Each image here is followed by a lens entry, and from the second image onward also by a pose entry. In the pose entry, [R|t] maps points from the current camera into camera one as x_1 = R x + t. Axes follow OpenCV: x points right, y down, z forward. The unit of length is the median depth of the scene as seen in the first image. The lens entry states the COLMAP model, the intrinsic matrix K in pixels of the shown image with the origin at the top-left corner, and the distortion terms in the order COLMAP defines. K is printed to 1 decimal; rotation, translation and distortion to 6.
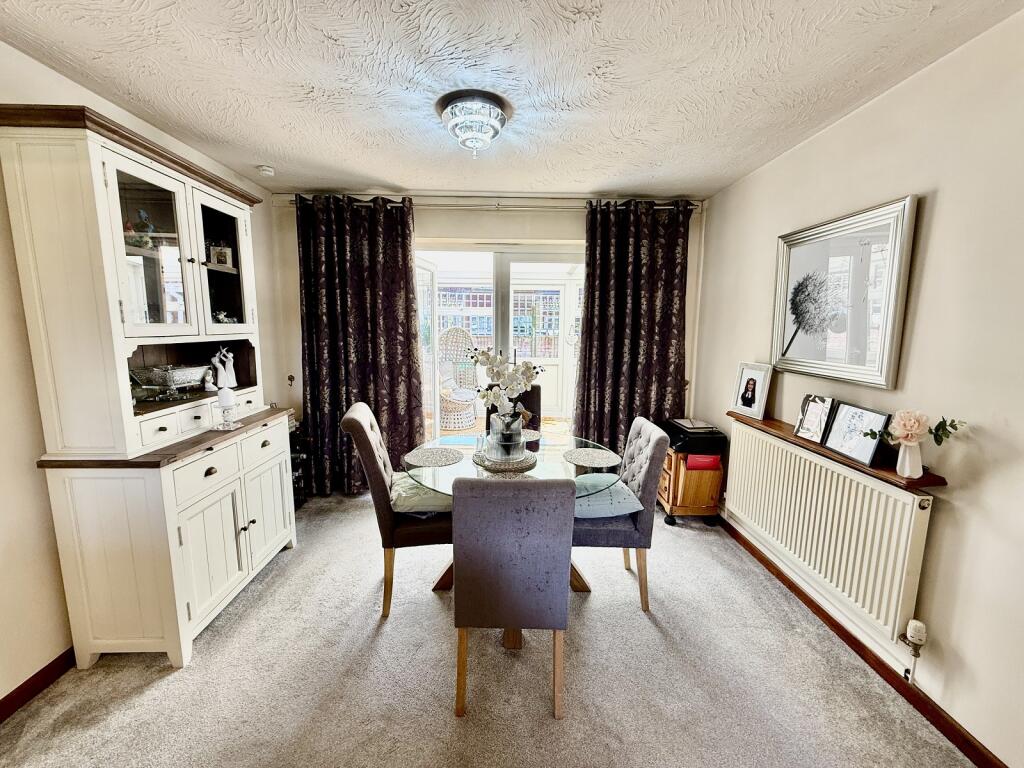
lens RADIAL K [[408.6, 0, 510.5], [0, 408.6, 382.0], [0, 0, 1]] dist [-0.001475, 0.000290]
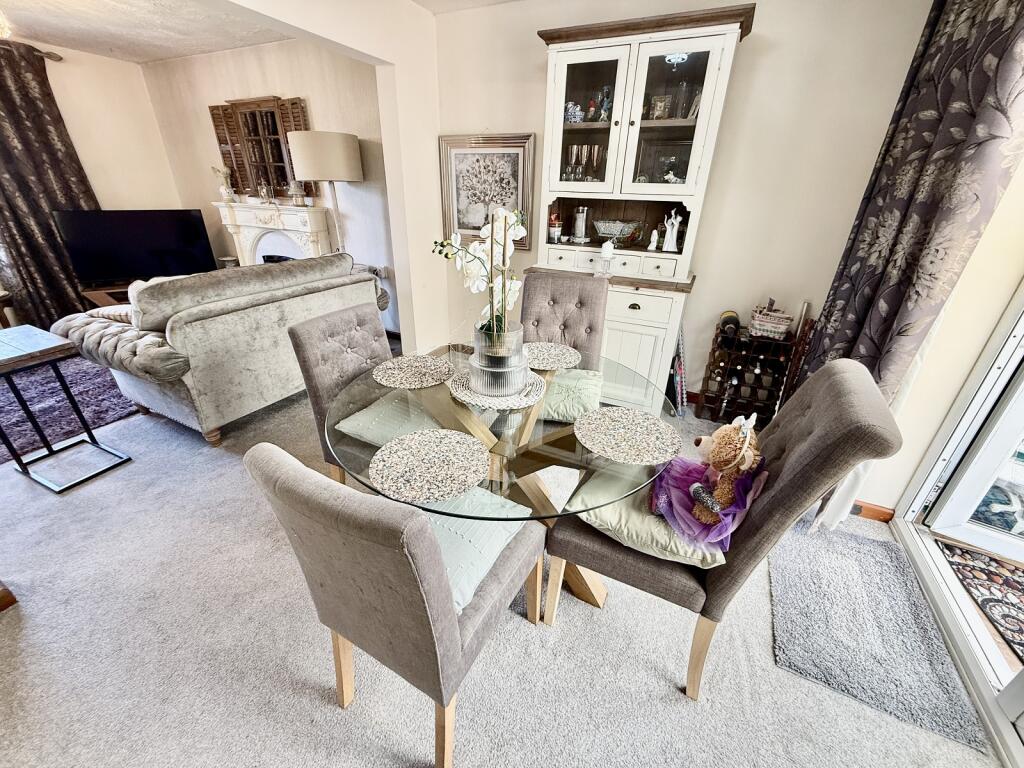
lens RADIAL K [[408.6, 0, 513.5], [0, 408.6, 382.7], [0, 0, 1]] dist [-0.001475, 0.000290]
pose [[-0.458846, 0.364527, -0.810297, 0.461393], [-0.151467, 0.866526, 0.475594, -0.130392], [0.875510, 0.340958, -0.342388, 1.107208]]
